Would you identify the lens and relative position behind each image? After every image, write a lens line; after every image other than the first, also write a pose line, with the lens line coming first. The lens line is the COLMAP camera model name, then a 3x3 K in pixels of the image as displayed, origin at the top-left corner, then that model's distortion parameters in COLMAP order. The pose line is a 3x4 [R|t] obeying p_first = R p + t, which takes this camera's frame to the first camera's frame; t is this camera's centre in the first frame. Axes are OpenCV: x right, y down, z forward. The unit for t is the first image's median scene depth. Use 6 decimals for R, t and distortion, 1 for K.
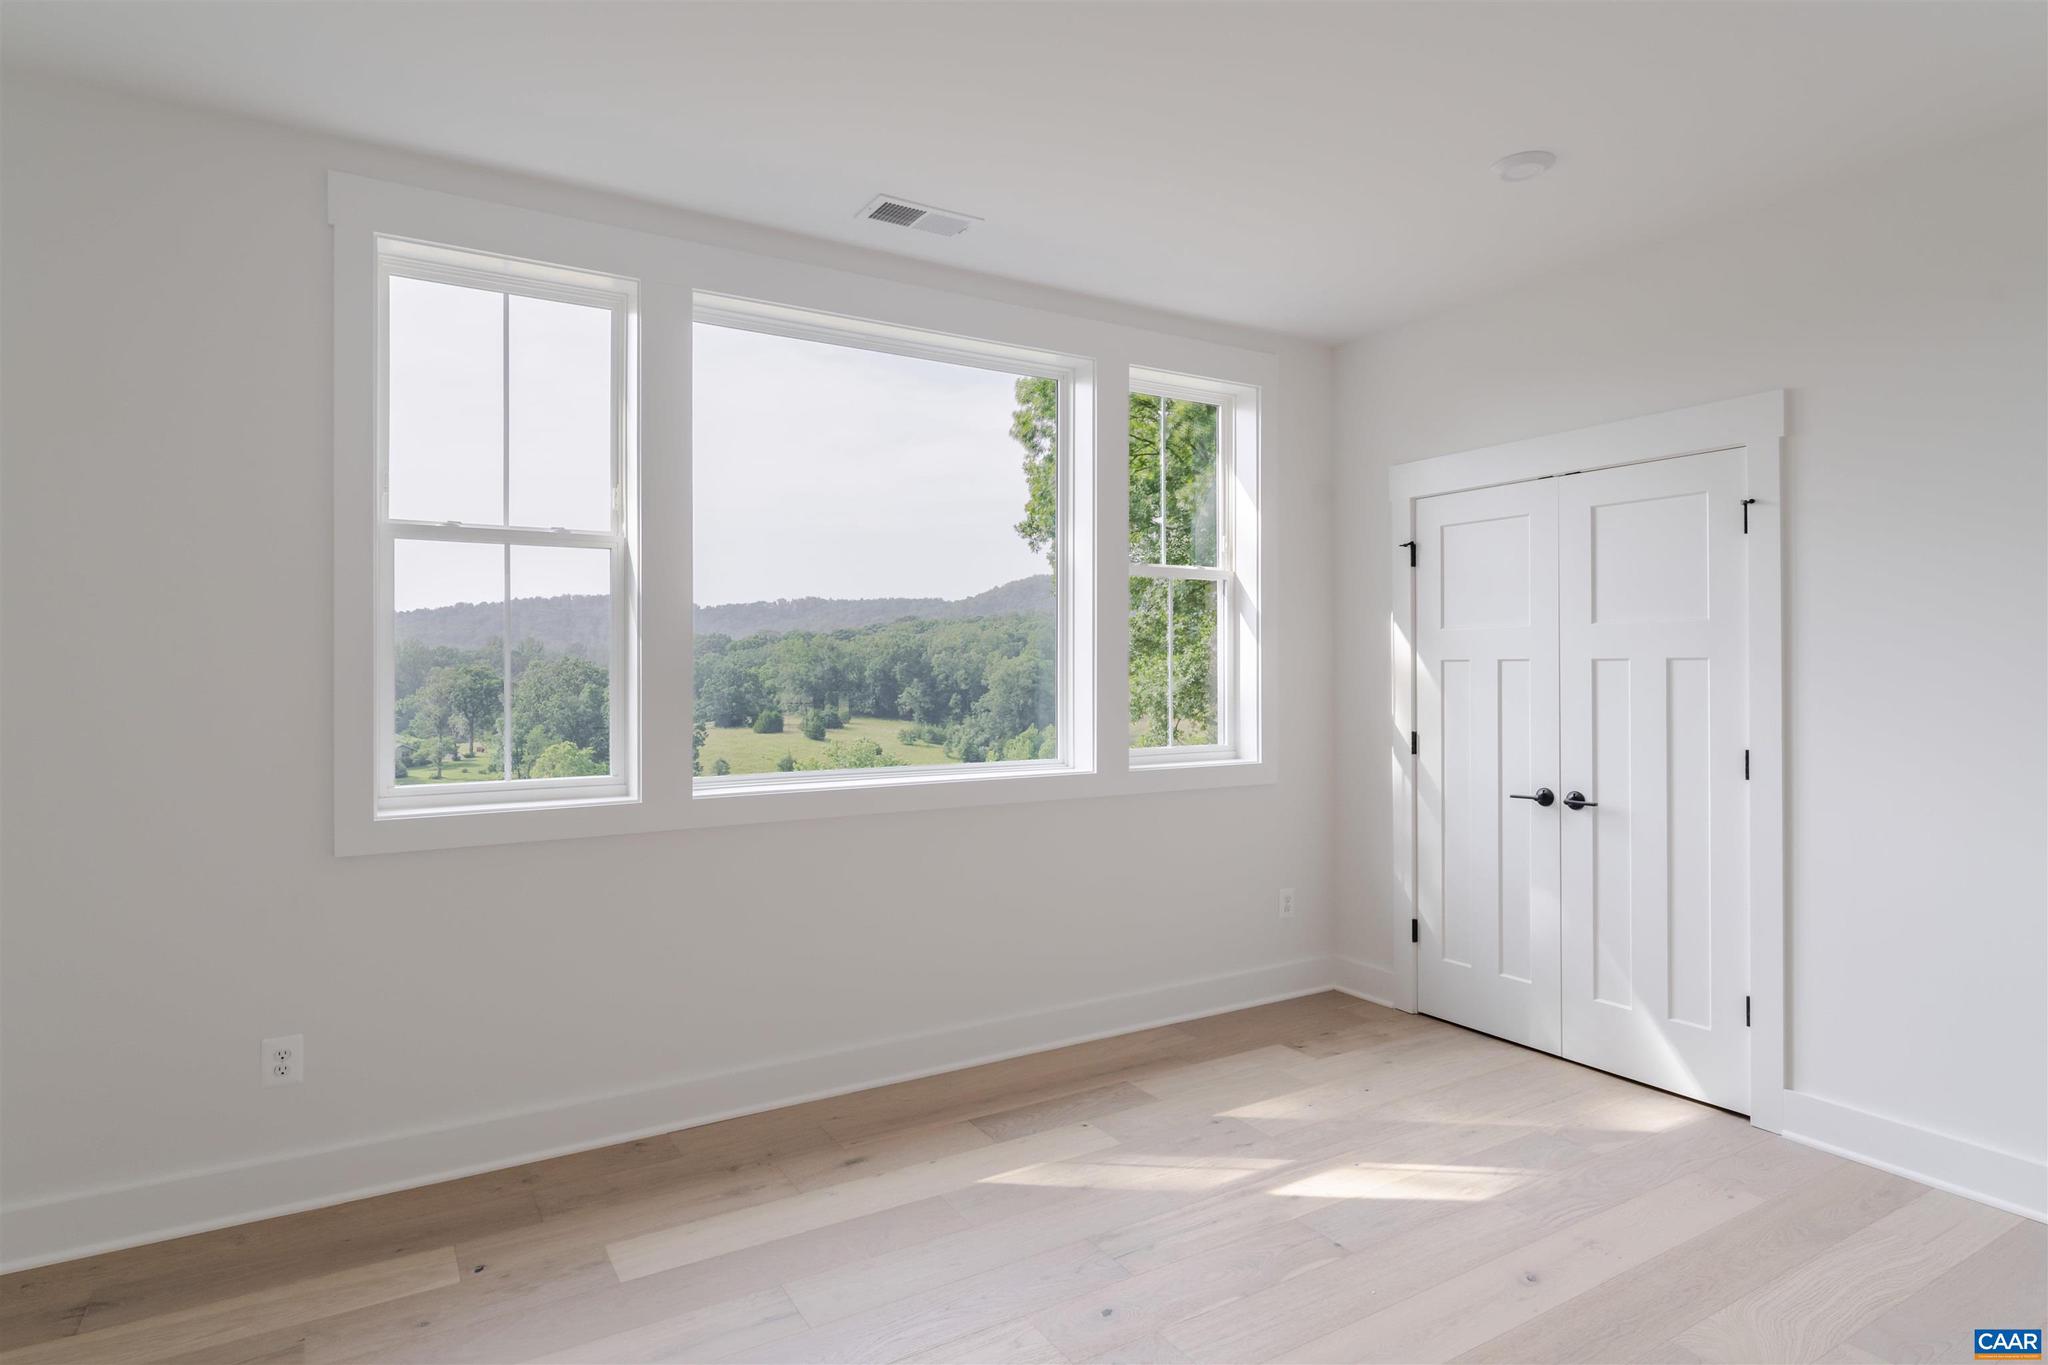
lens RADIAL K [[1095.1, 0, 1027.6], [0, 1095.1, 667.2], [0, 0, 1]] dist [-0.001944, -0.000585]
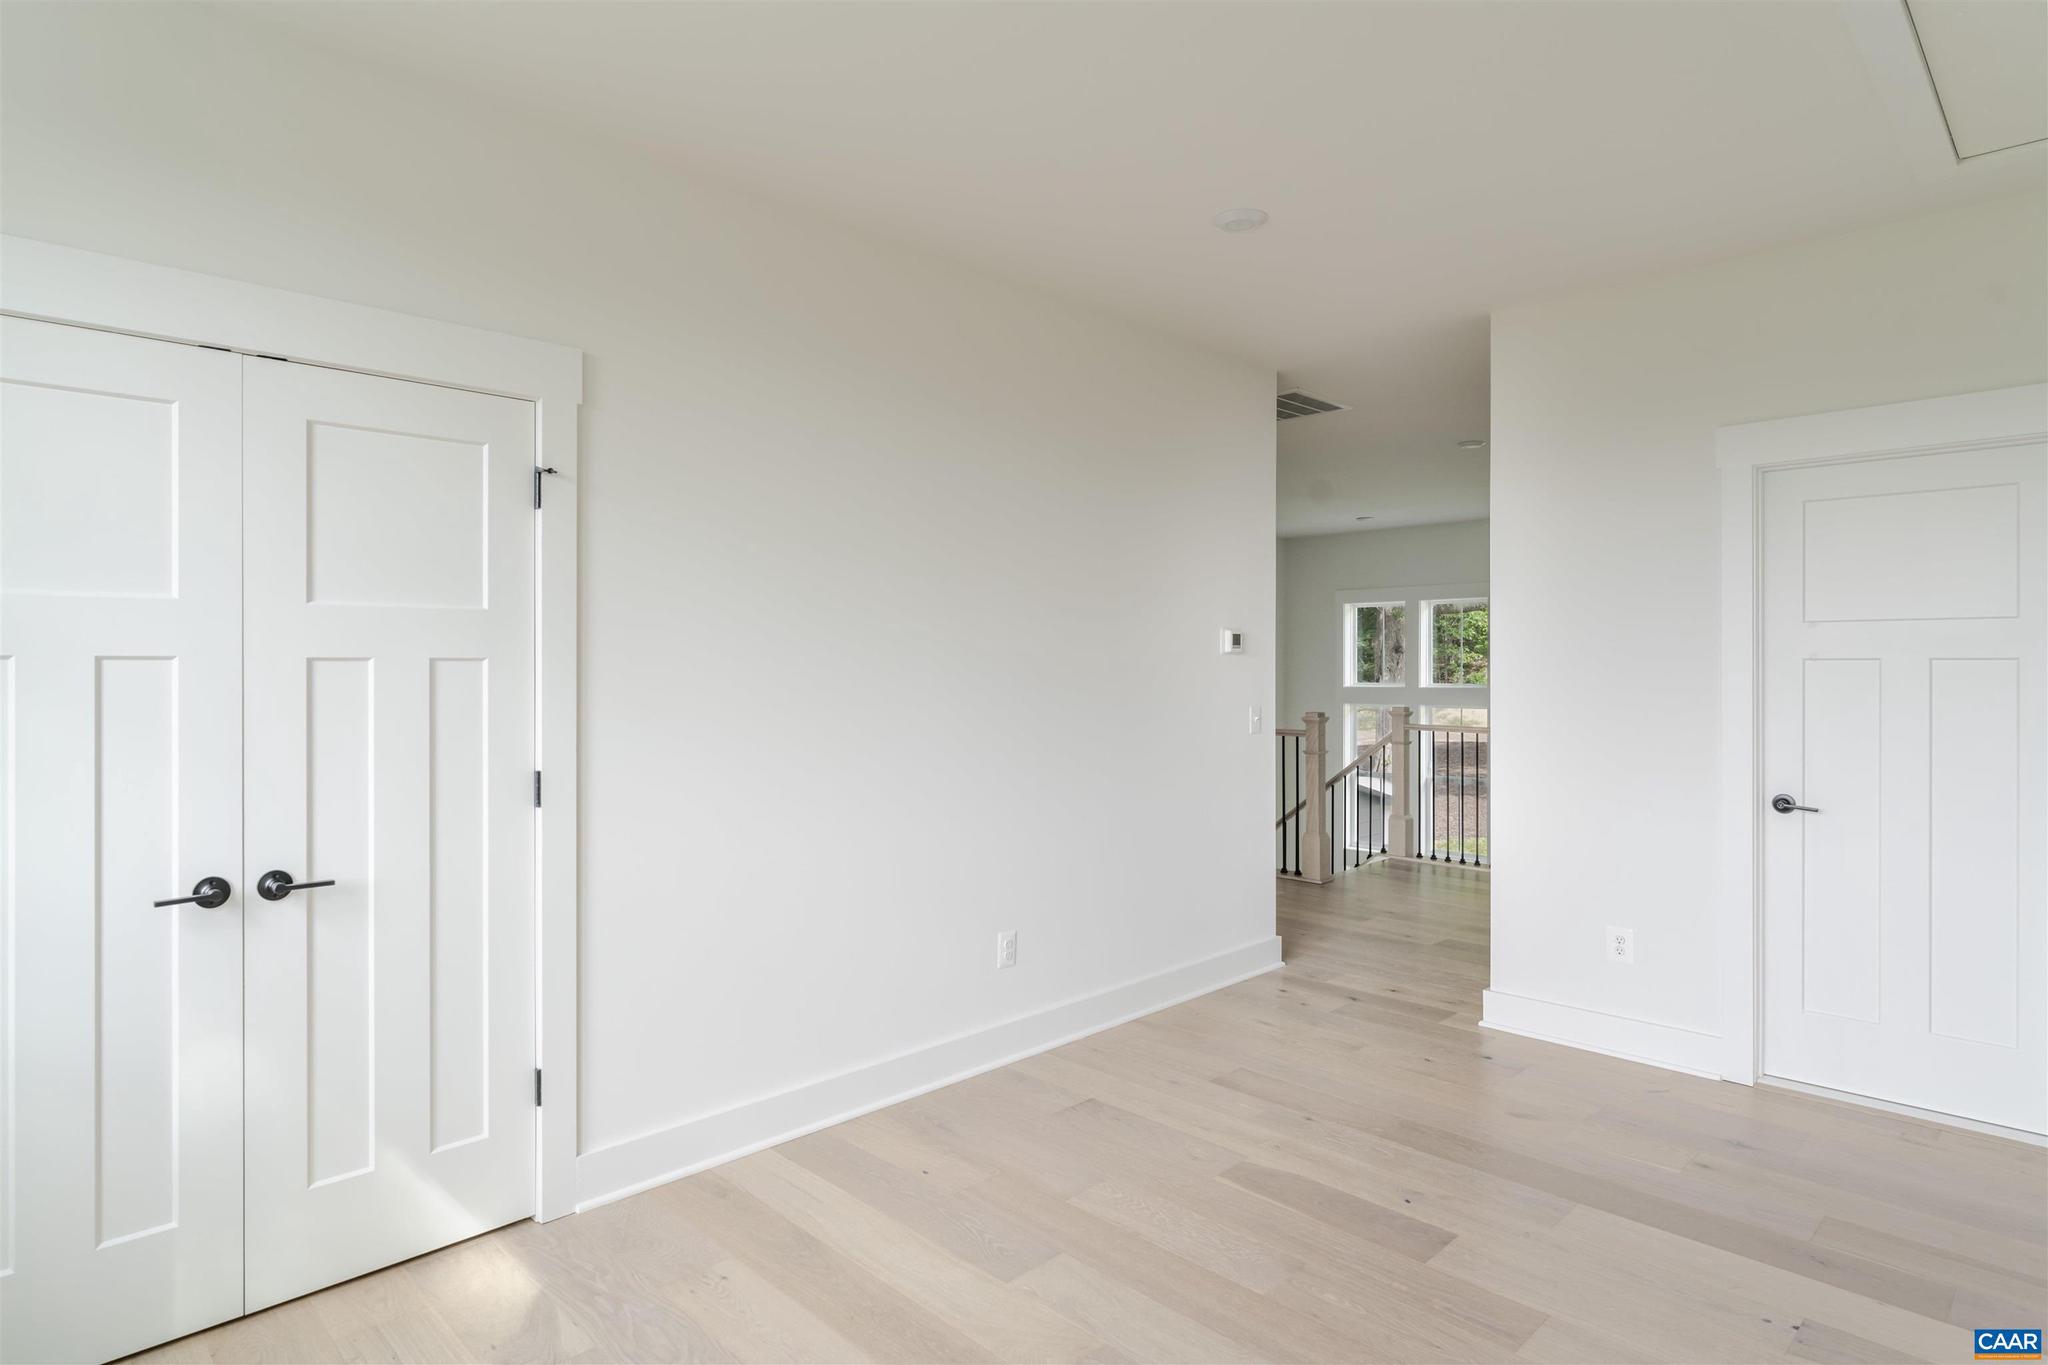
lens RADIAL K [[1095.1, 0, 1027.6], [0, 1095.1, 667.2], [0, 0, 1]] dist [-0.001944, -0.000585]
pose [[-0.208035, 0.002574, 0.978118, -0.226609], [0.000978, 0.999997, -0.002424, 0.000089], [-0.978121, 0.000452, -0.208037, 0.816002]]
